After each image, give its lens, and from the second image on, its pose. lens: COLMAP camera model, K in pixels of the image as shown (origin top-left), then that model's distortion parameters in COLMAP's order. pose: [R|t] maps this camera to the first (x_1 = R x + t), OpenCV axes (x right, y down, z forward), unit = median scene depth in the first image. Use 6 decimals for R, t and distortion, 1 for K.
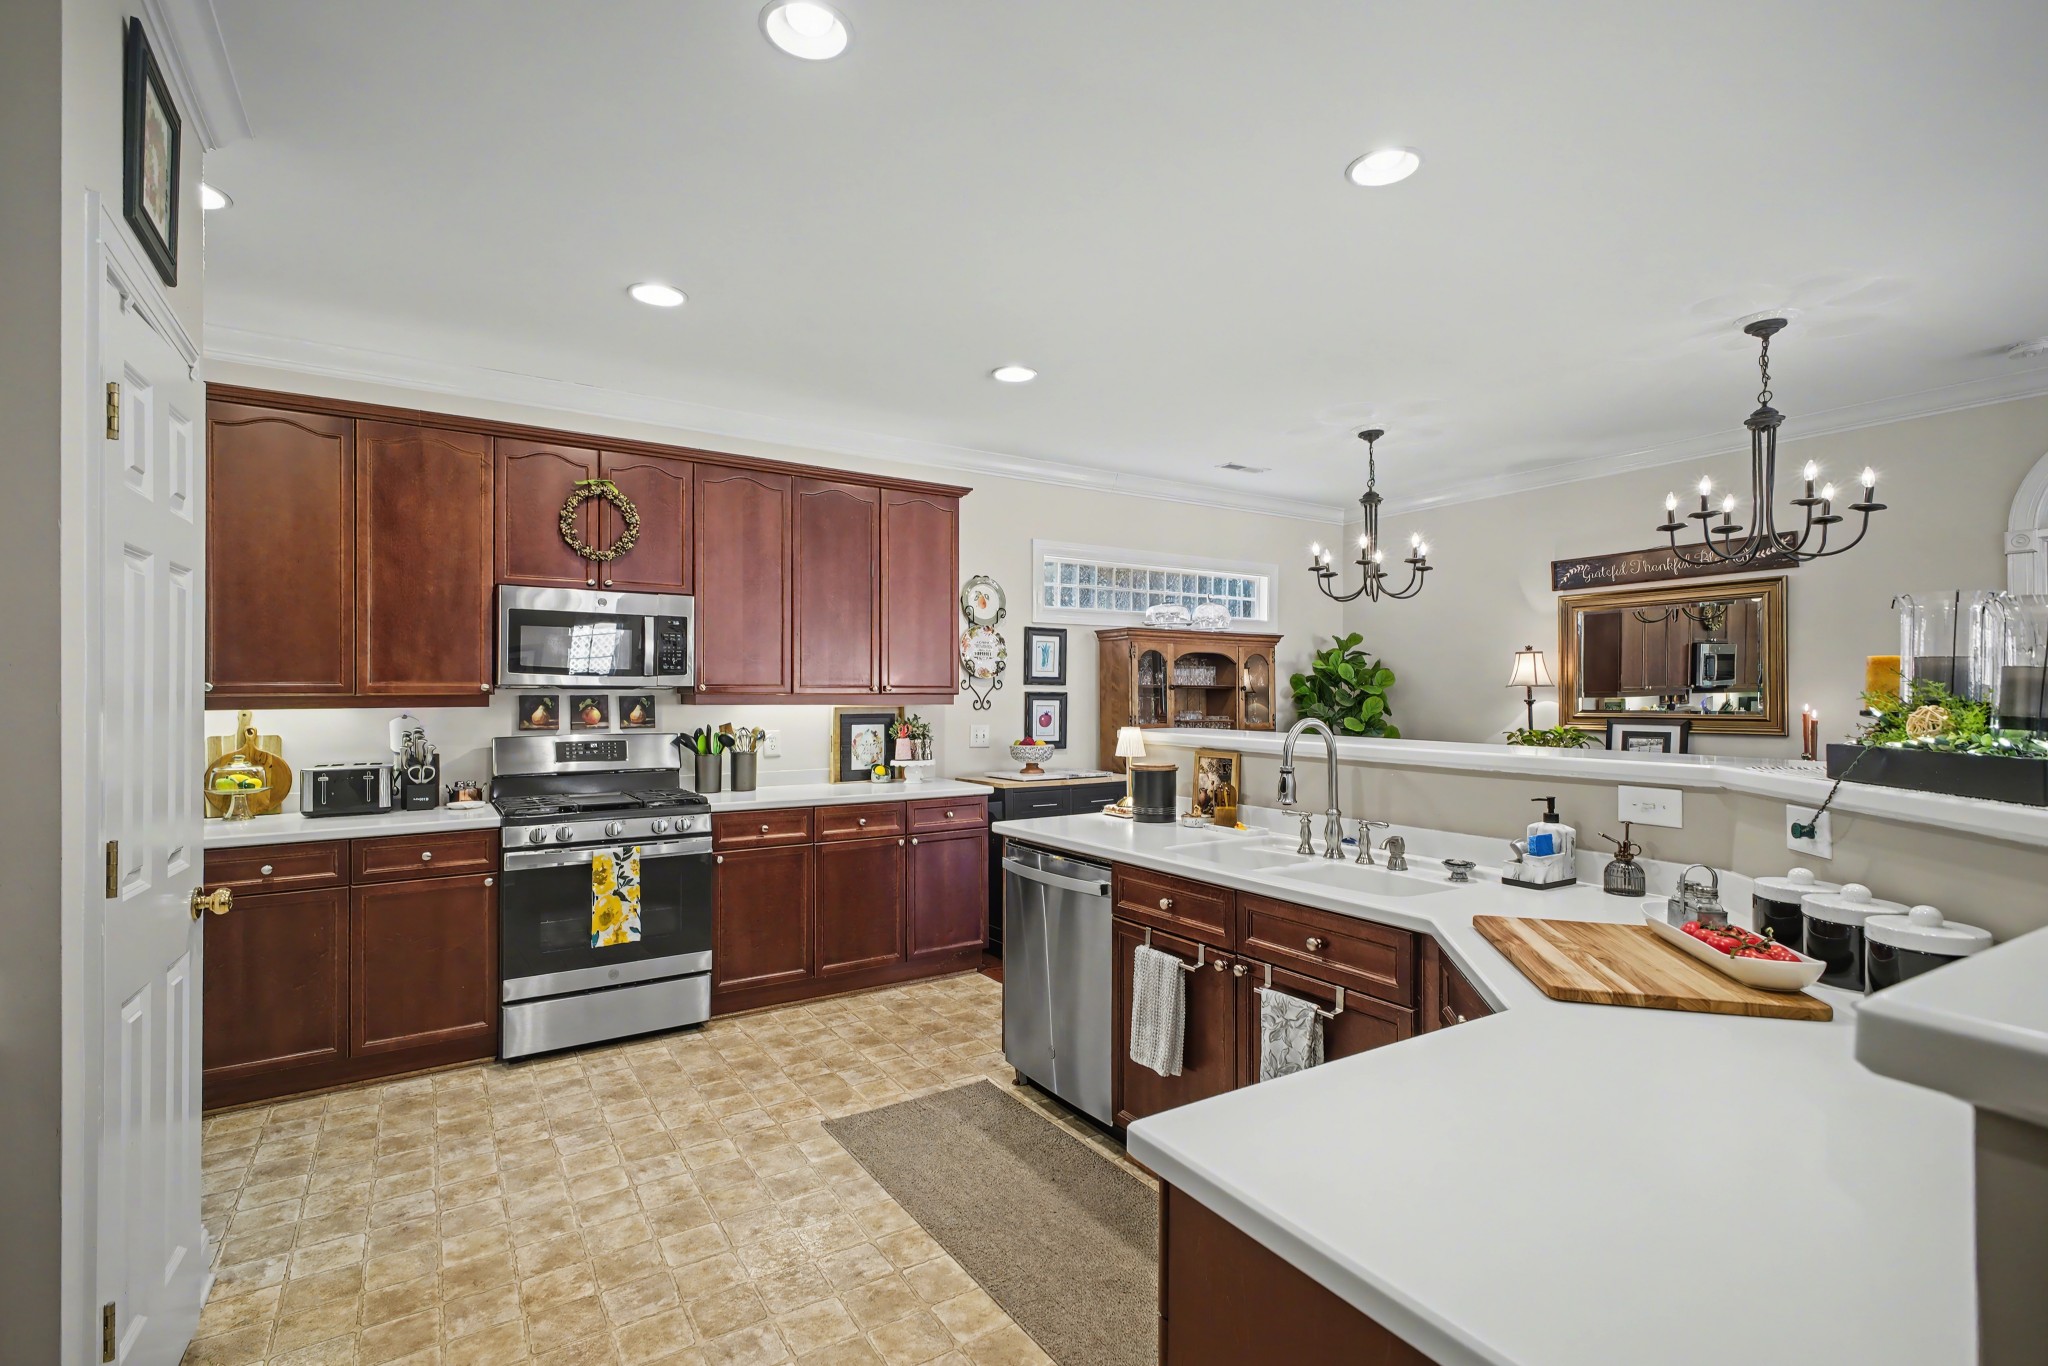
lens RADIAL K [[909.5, 0, 1059.6], [0, 909.5, 691.4], [0, 0, 1]] dist [0.014204, 0.000163]
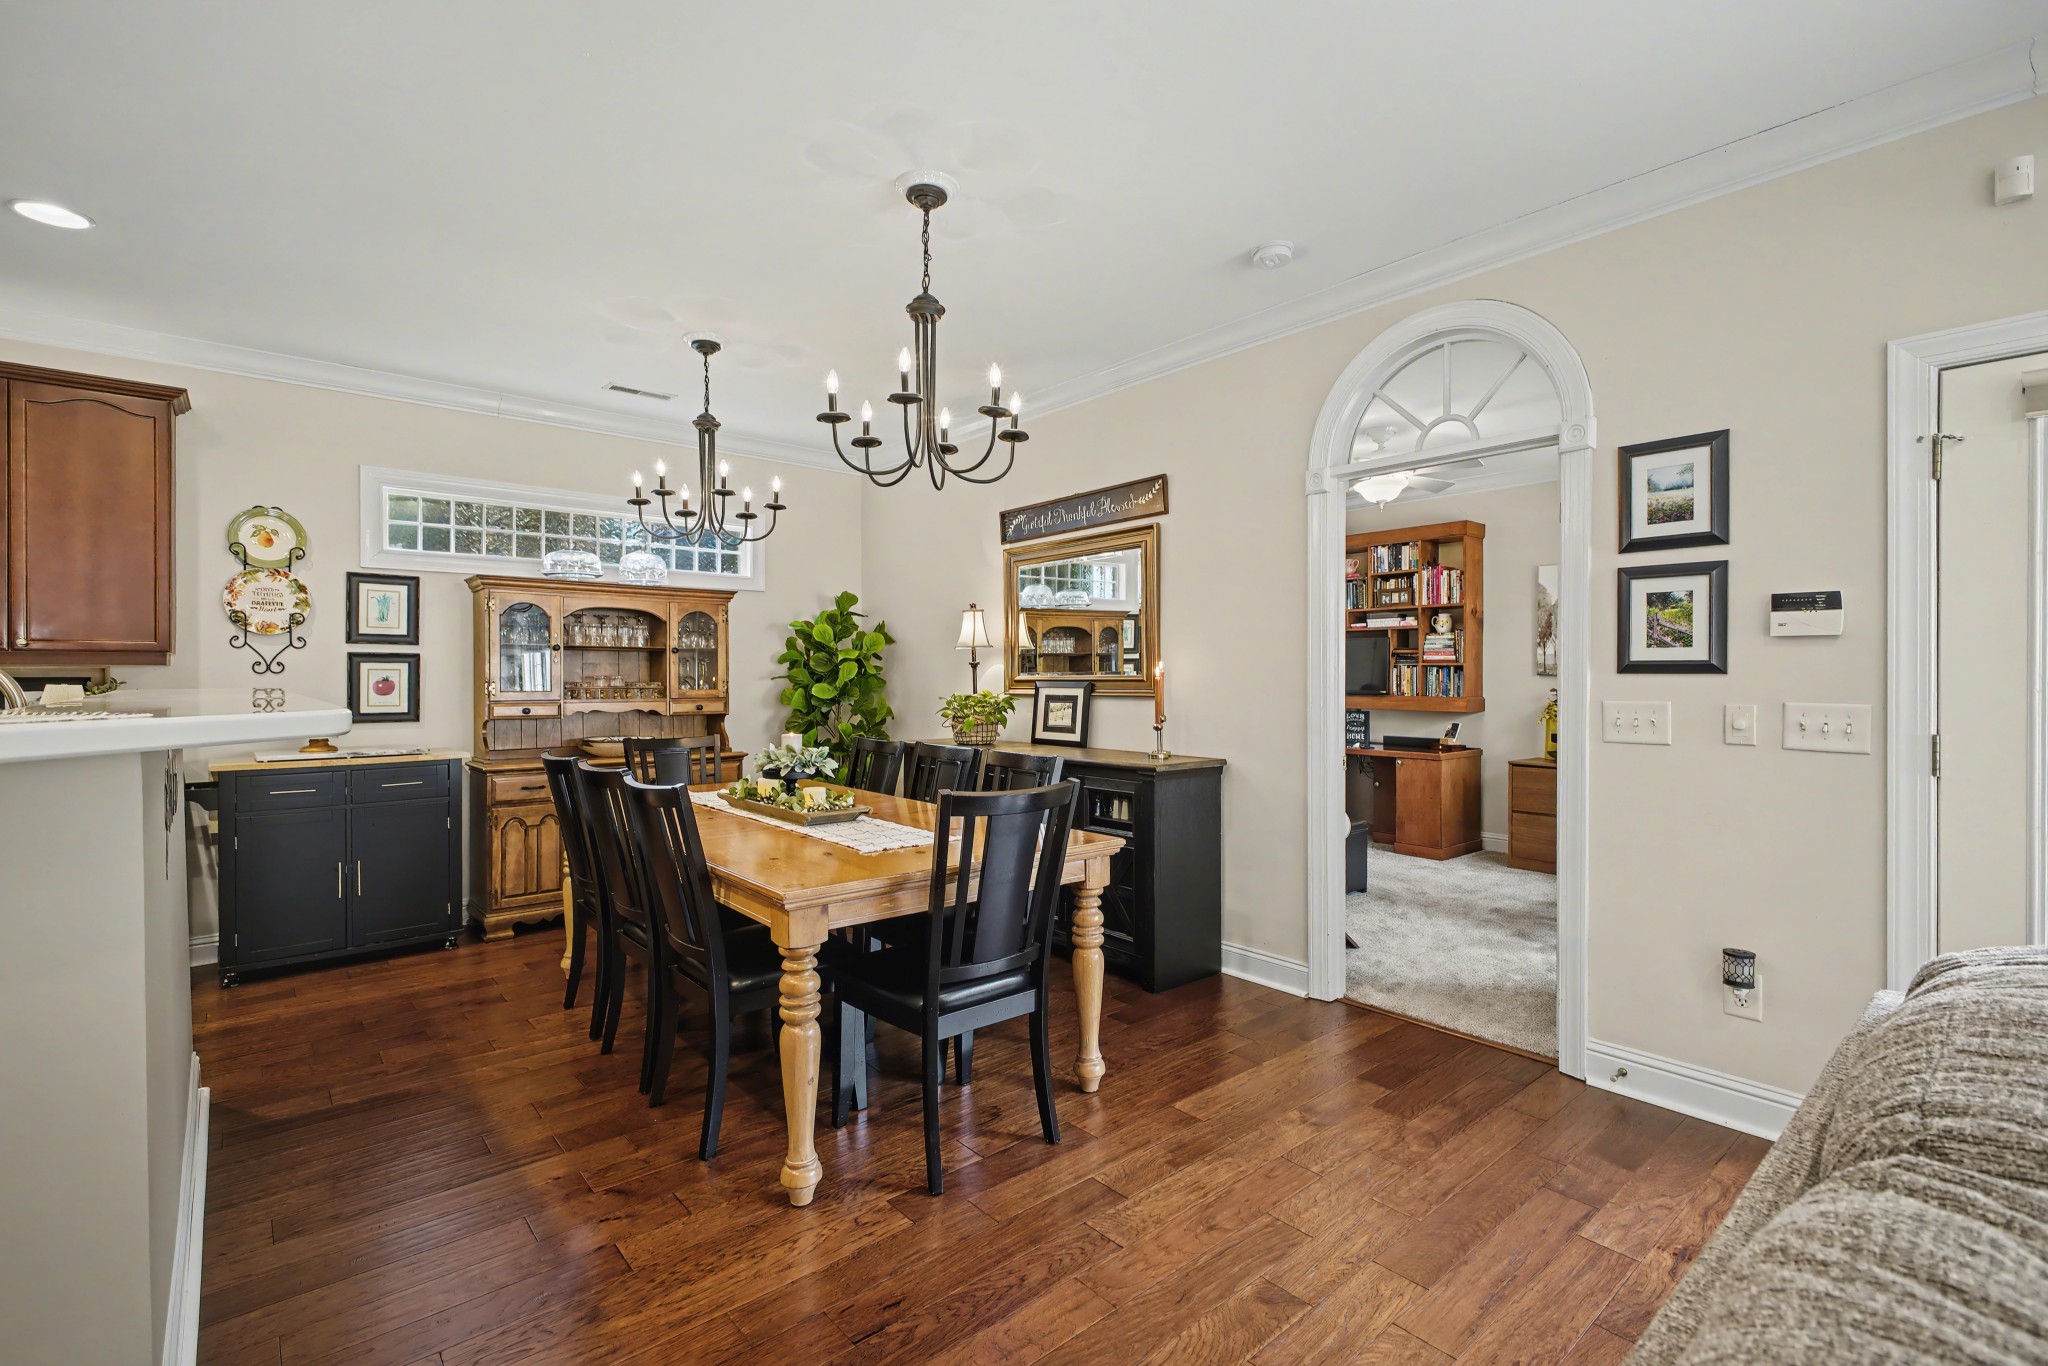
lens RADIAL K [[909.5, 0, 968.7], [0, 909.5, 665.3], [0, 0, 1]] dist [0.014204, 0.000163]
pose [[0.989125, -0.001248, 0.147071, 0.389560], [0.001693, 0.999994, -0.002901, 0.015408], [-0.147067, 0.003119, 0.989122, 0.106568]]
